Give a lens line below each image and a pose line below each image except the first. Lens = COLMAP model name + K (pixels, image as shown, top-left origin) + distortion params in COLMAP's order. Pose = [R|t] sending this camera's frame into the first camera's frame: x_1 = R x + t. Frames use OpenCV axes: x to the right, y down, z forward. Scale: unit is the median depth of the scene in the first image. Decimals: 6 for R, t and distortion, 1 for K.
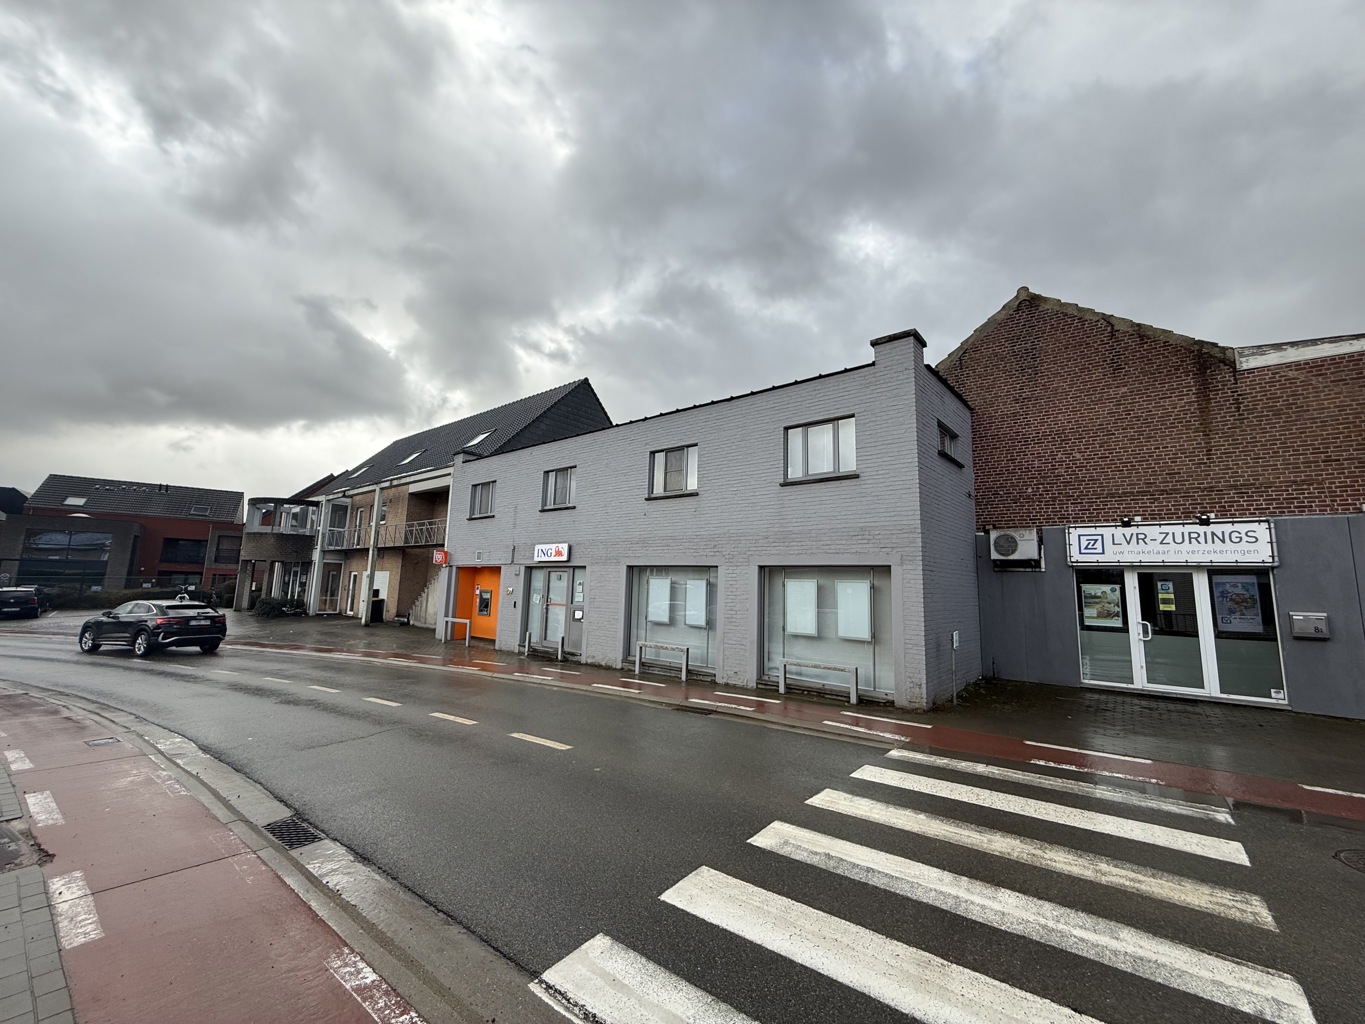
lens RADIAL K [[542.9, 0, 676.1], [0, 542.9, 511.8], [0, 0, 1]] dist [0.001373, -0.000762]
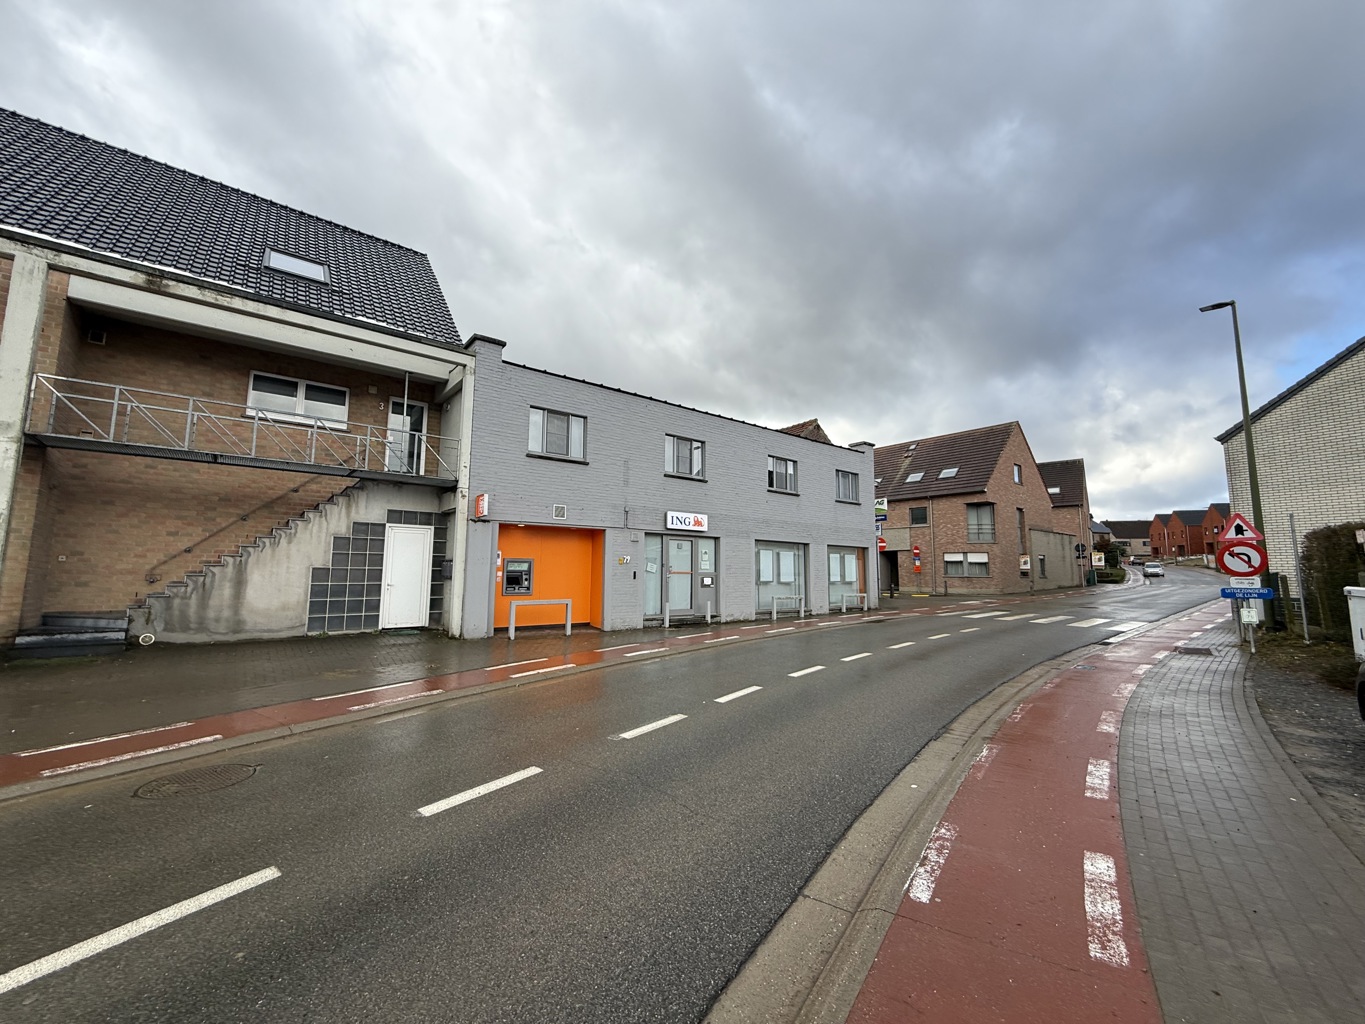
lens RADIAL K [[545.3, 0, 680.0], [0, 545.3, 508.2], [0, 0, 1]] dist [0.001669, 0.000421]
pose [[0.198720, 0.088322, 0.976068, -1.331965], [-0.139916, 0.988286, -0.060942, 0.124966], [-0.970018, -0.124457, 0.208749, 0.883723]]
